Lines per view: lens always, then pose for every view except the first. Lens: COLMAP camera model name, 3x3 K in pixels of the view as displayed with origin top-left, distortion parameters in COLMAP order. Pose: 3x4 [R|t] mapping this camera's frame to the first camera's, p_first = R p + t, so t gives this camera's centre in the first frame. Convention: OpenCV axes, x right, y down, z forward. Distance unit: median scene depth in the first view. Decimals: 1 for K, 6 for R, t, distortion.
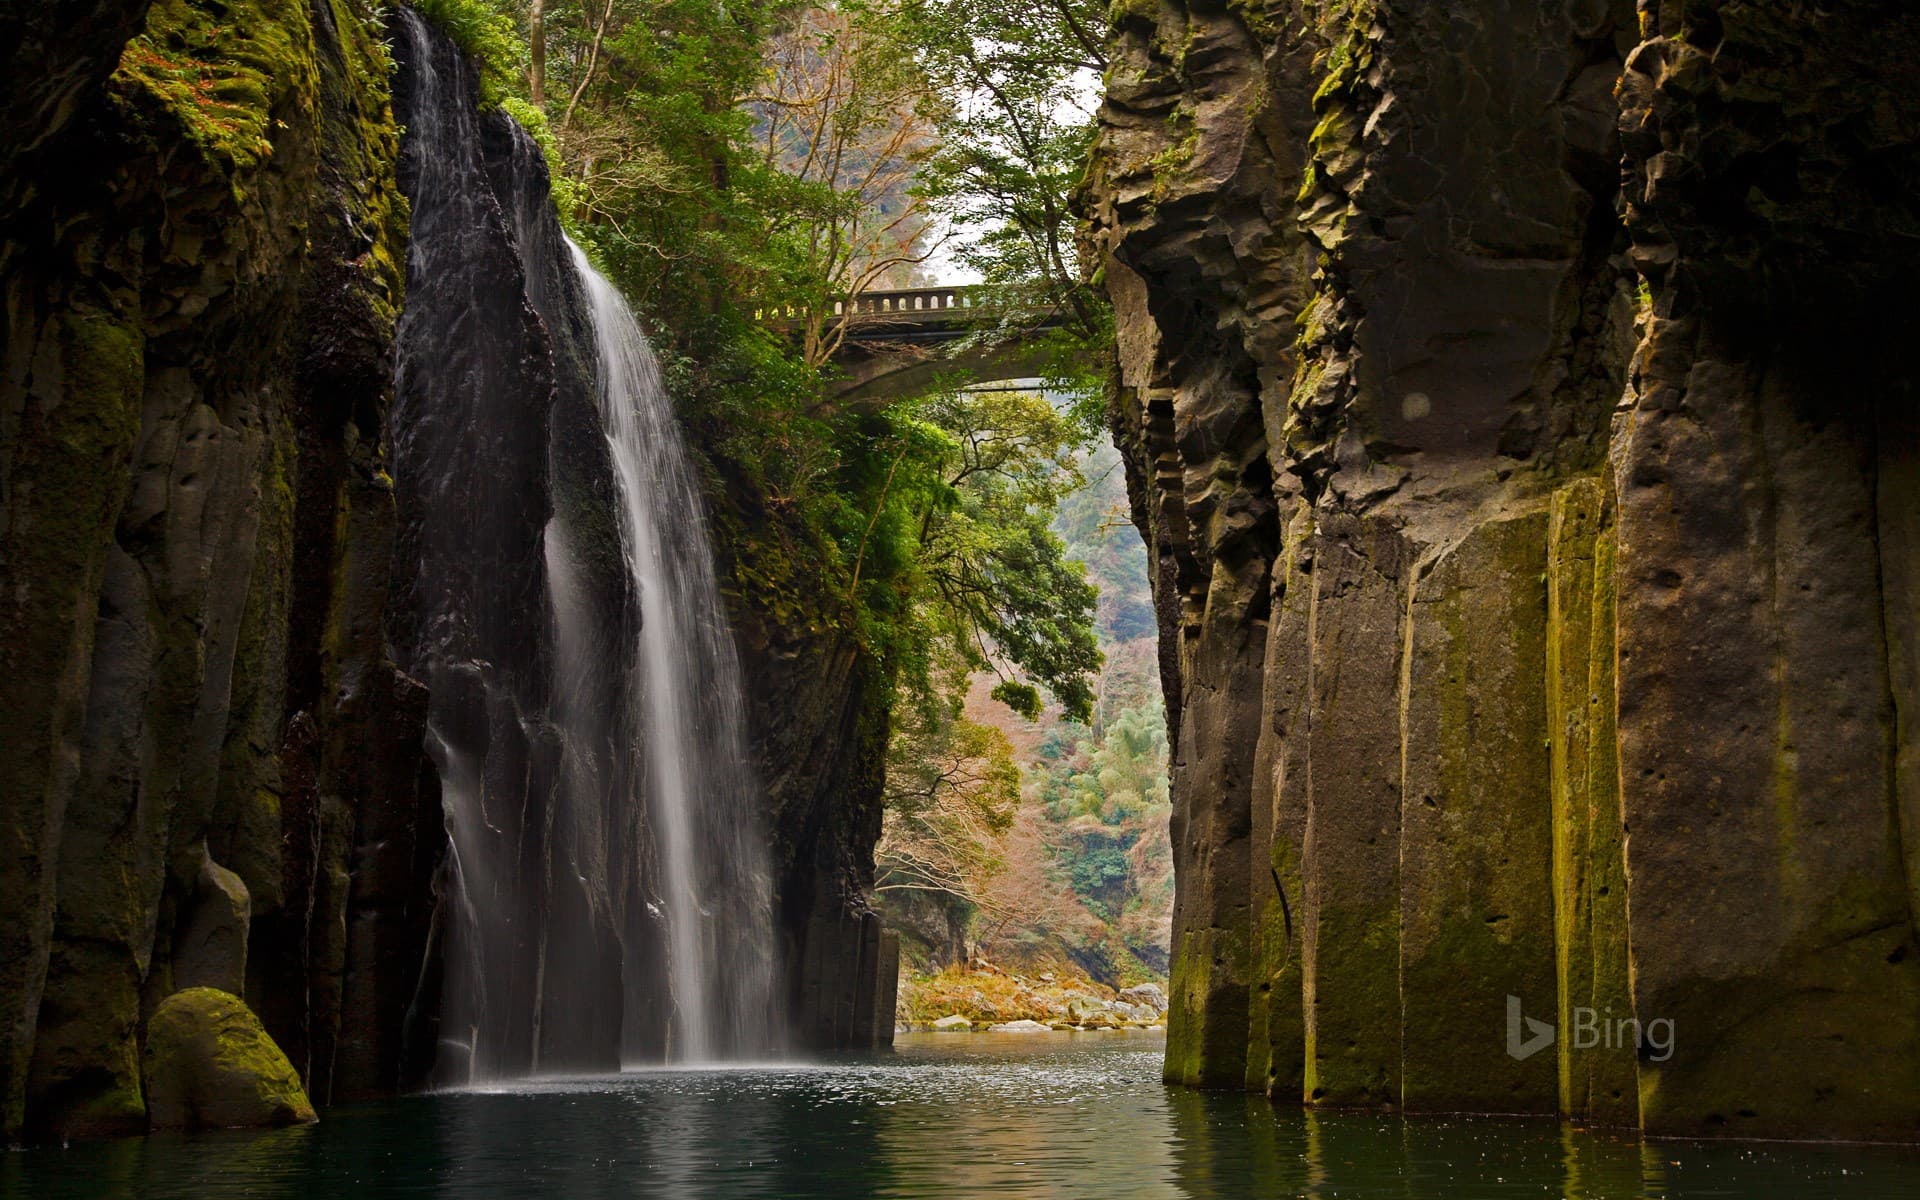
lens RADIAL K [[2824.7, 0, 960.0], [0, 2824.7, 600.0], [0, 0, 1]] dist [0.185141, 0.036317]
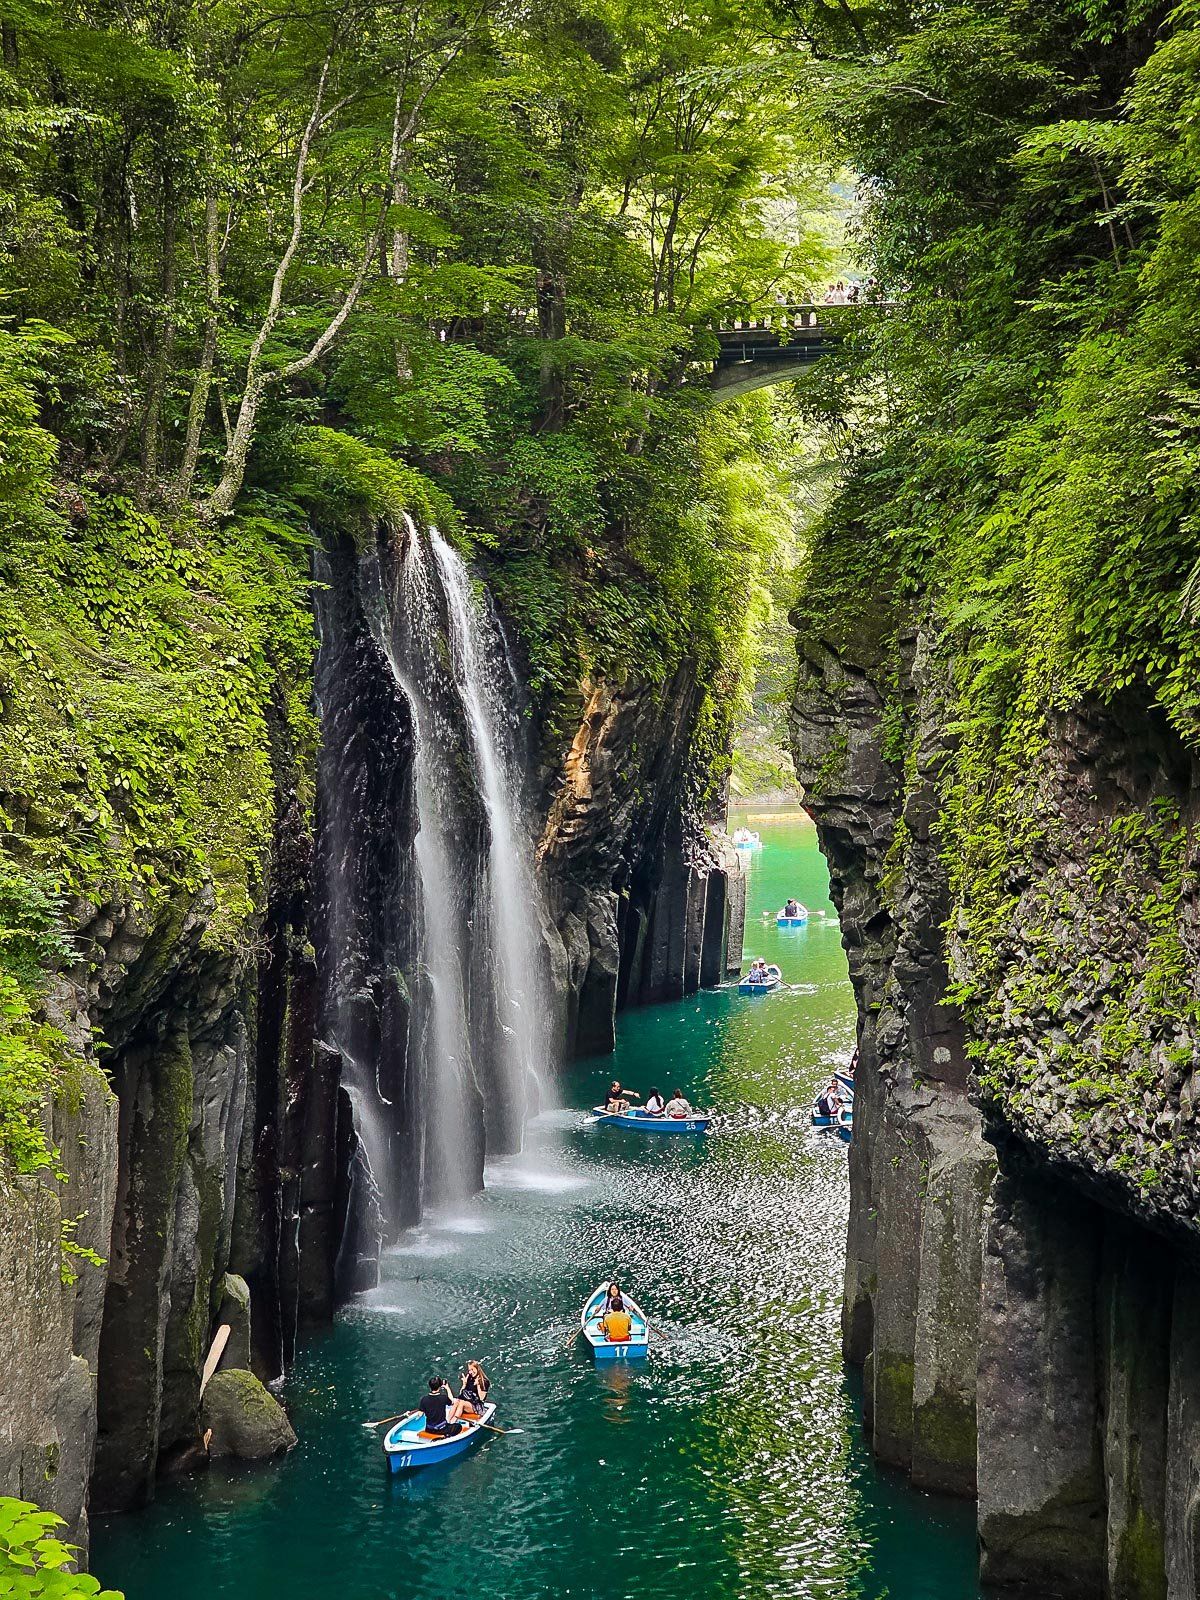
lens RADIAL K [[3381.2, 0, 600.0], [0, 3381.2, 800.0], [0, 0, 1]] dist [0.032823, 0.535955]
pose [[0.995745, 0.002121, -0.092131, 0.142604], [0.017653, 0.976832, 0.213277, -0.628673], [0.090449, -0.213996, 0.972638, -0.881673]]
